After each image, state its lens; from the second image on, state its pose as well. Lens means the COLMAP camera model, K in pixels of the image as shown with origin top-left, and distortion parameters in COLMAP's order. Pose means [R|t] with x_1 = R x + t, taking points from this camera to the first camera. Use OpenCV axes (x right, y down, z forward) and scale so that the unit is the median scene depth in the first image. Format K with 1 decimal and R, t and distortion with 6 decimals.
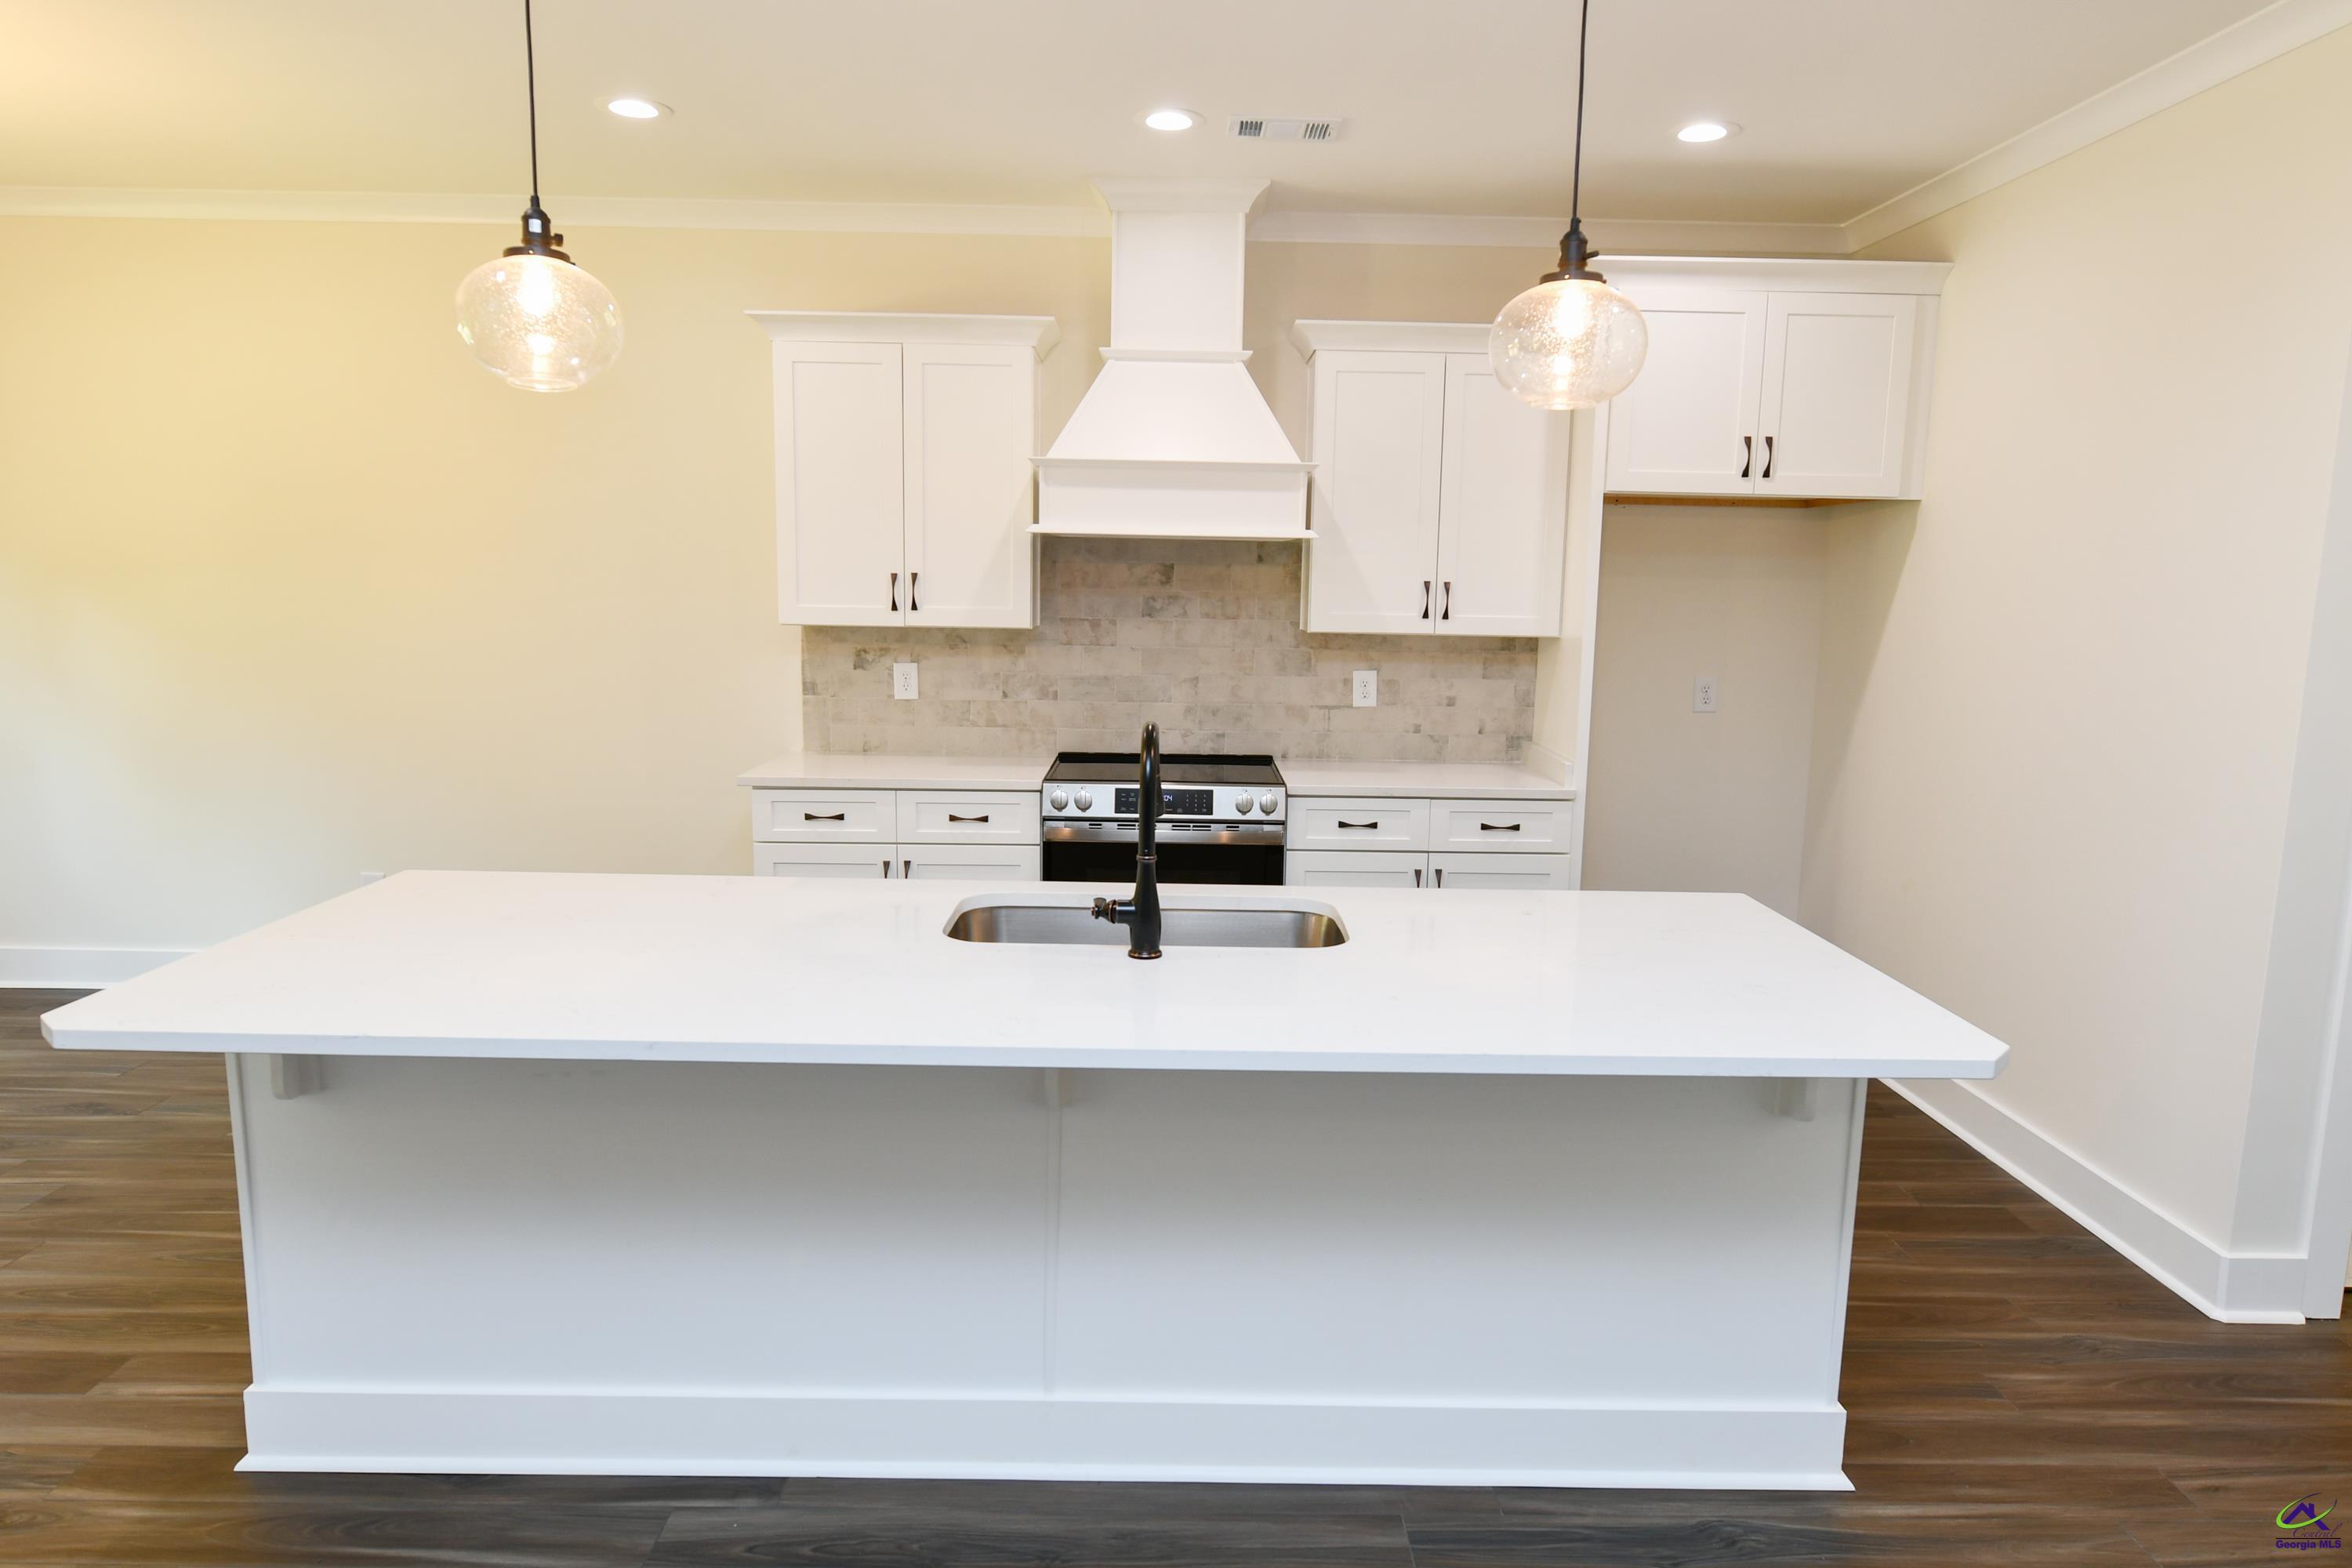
lens RADIAL K [[1435.8, 0, 1187.0], [0, 1435.8, 782.2], [0, 0, 1]] dist [-0.006524, 0.000352]
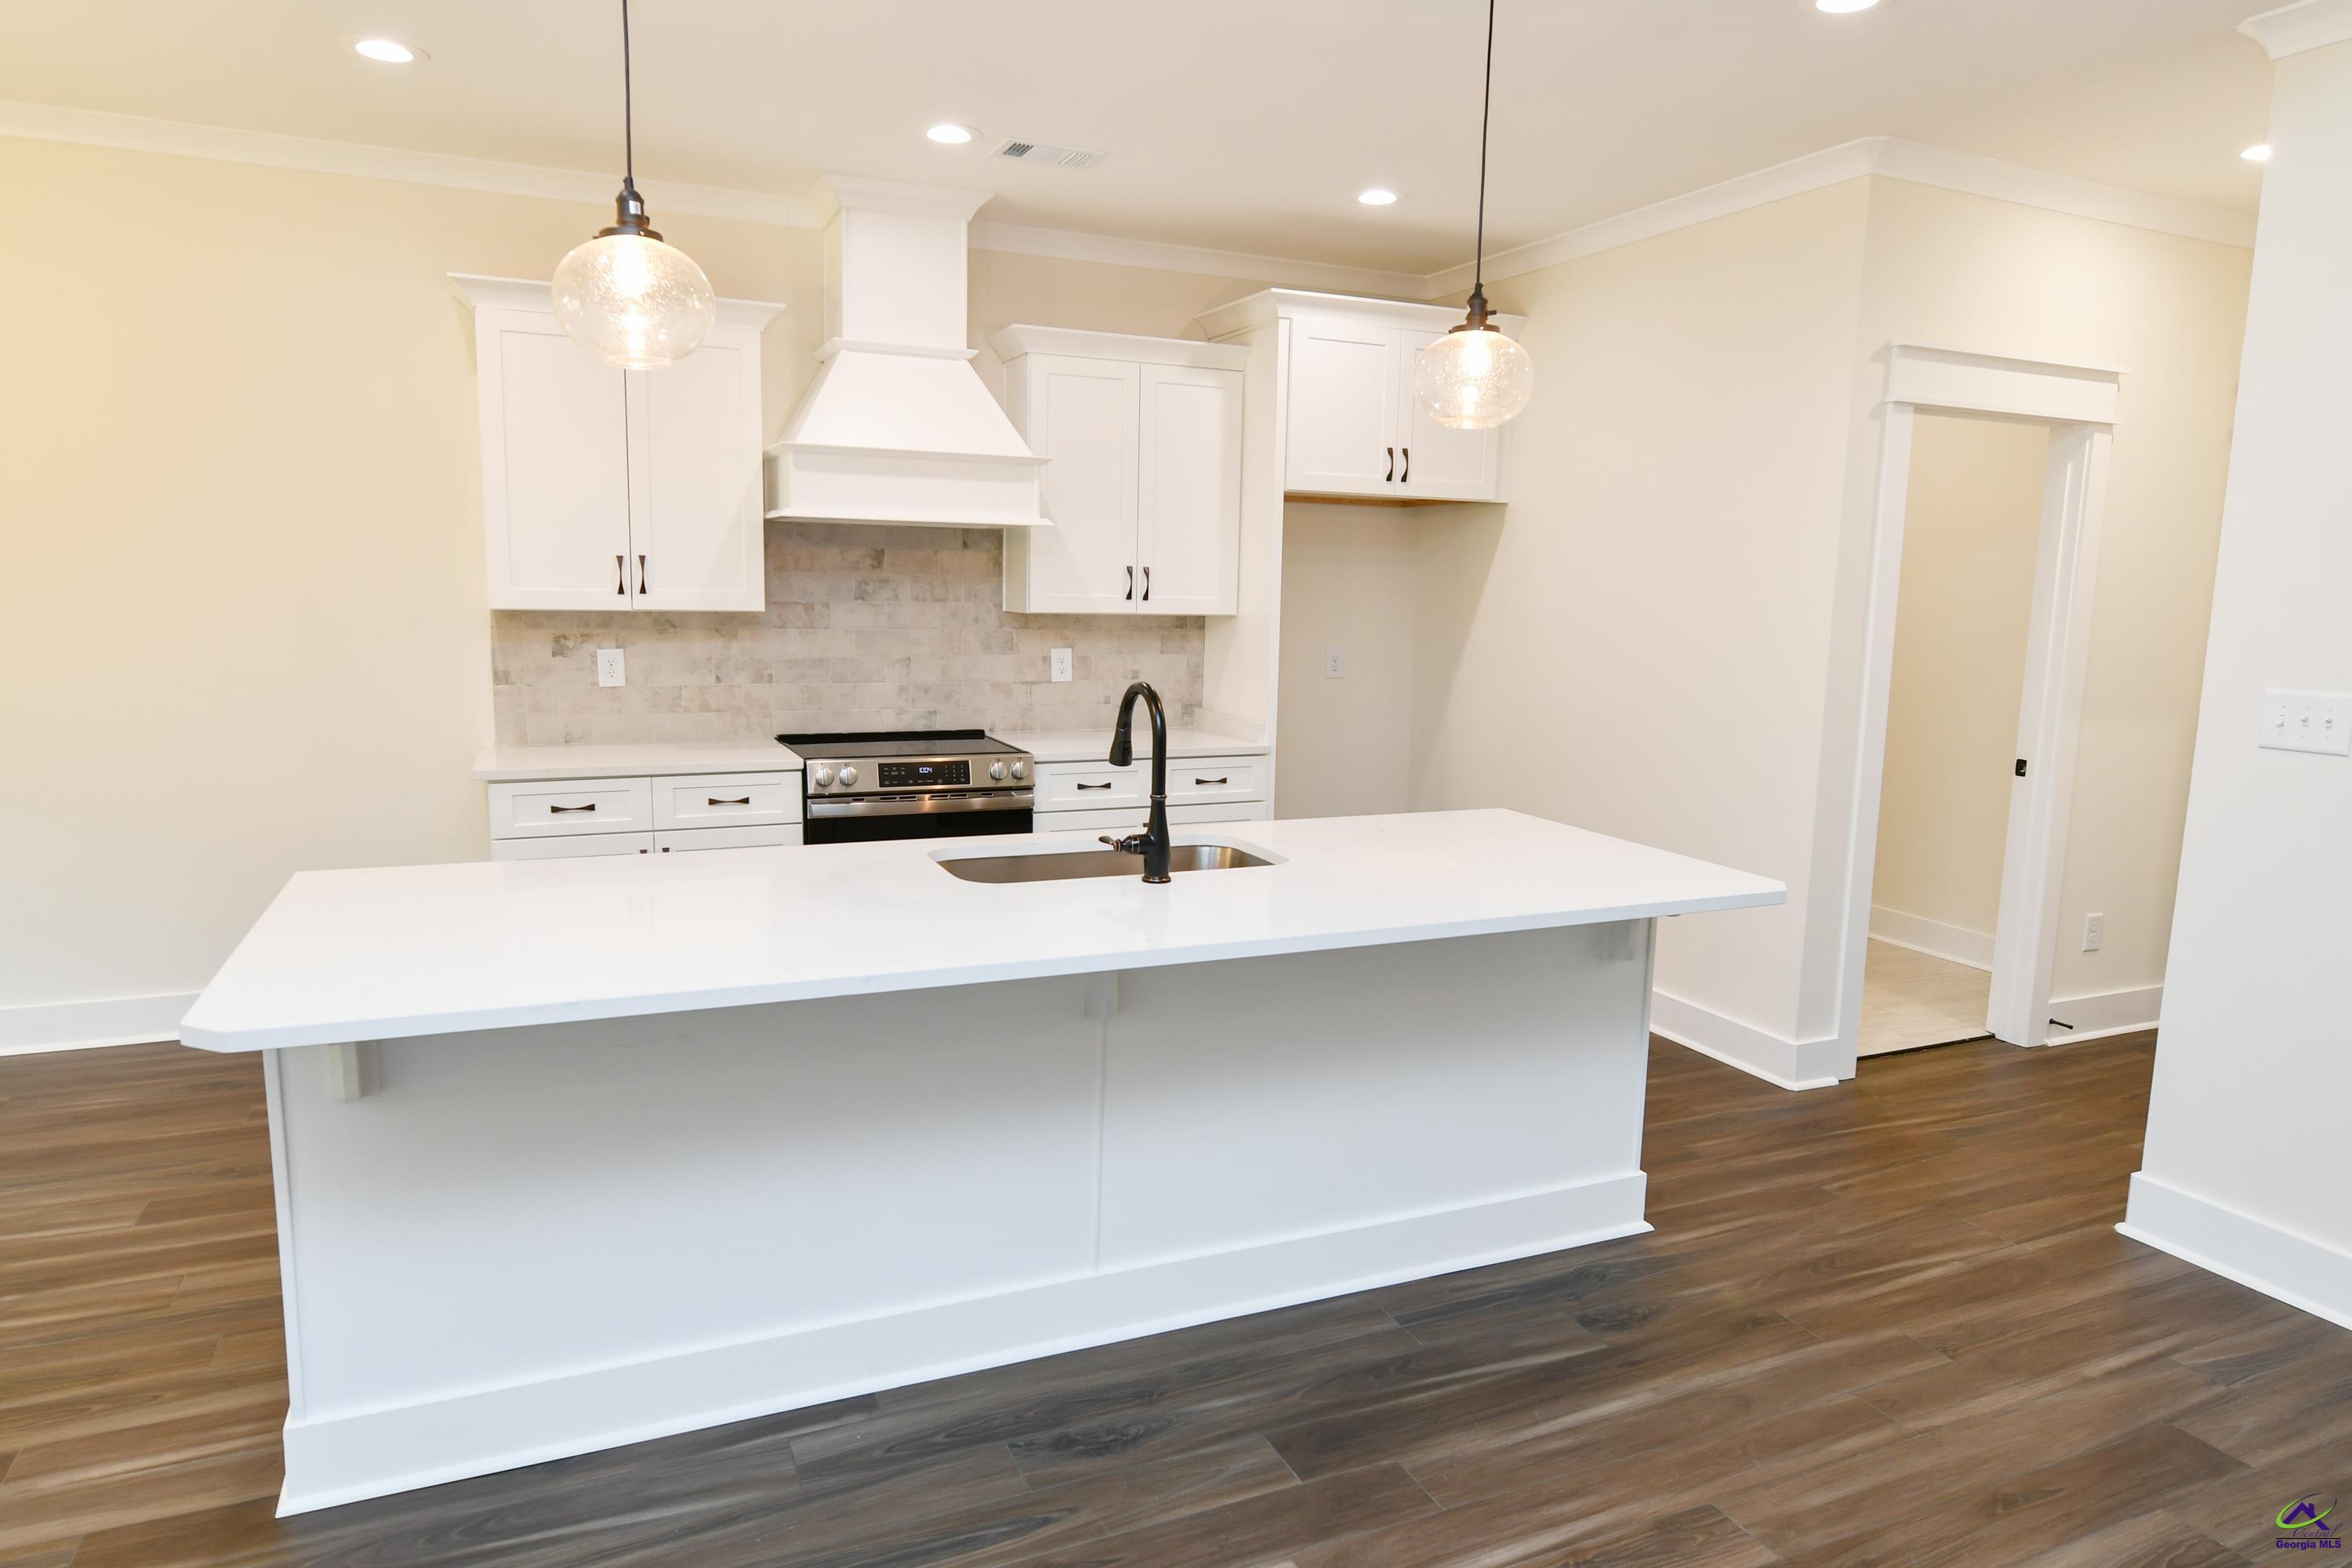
lens RADIAL K [[1435.8, 0, 1187.0], [0, 1435.8, 782.2], [0, 0, 1]] dist [-0.006524, 0.000352]
pose [[0.917057, -0.054558, 0.395007, -0.243859], [0.052326, 0.998495, 0.016429, 0.011910], [-0.395308, 0.005603, 0.918531, -0.043823]]
